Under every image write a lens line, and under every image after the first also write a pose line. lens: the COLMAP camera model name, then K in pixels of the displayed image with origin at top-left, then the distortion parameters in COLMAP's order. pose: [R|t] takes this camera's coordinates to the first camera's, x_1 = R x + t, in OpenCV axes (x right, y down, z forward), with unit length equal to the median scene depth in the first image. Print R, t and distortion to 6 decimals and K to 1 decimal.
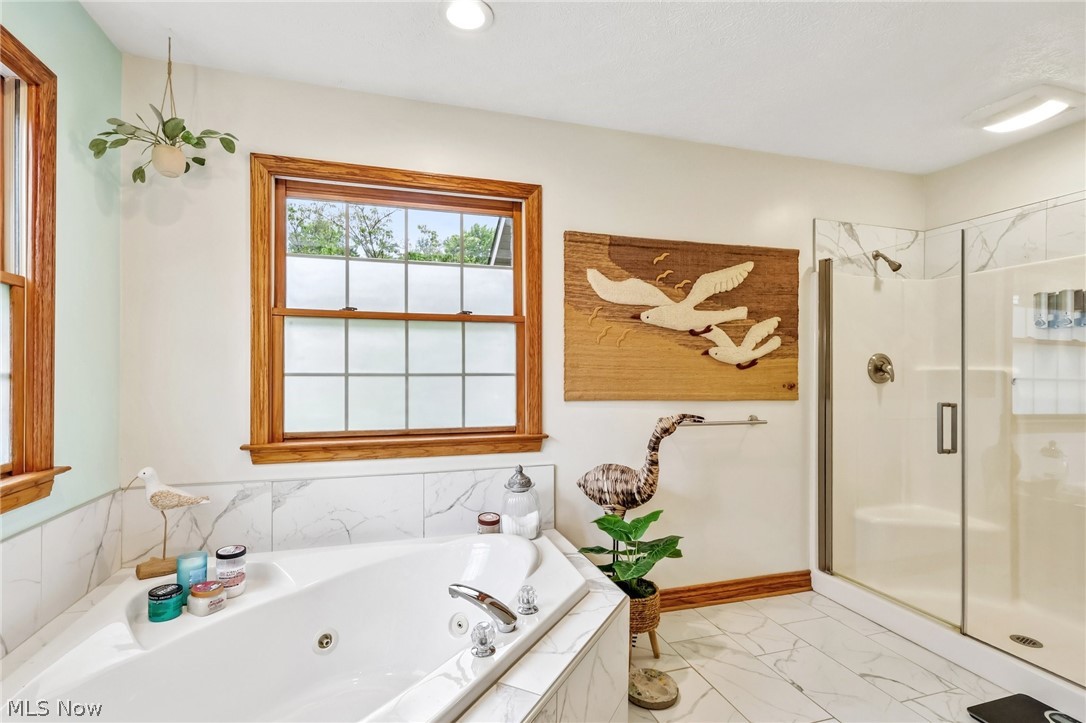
lens RADIAL K [[513.5, 0, 539.5], [0, 513.5, 374.2], [0, 0, 1]] dist [-0.003498, 0.002006]
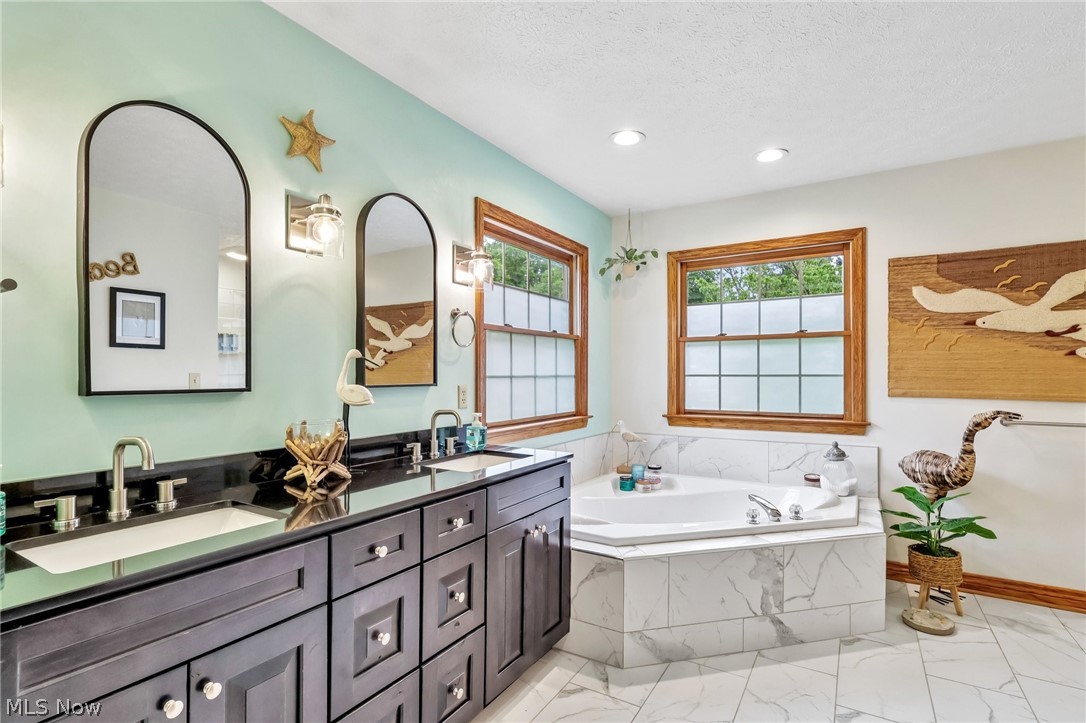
lens RADIAL K [[513.5, 0, 544.5], [0, 513.5, 368.3], [0, 0, 1]] dist [-0.003498, 0.002006]
pose [[0.660683, -0.010859, -0.750587, 0.466641], [0.001782, 0.999915, -0.012898, -0.001875], [0.750663, 0.007184, 0.660646, -0.476674]]
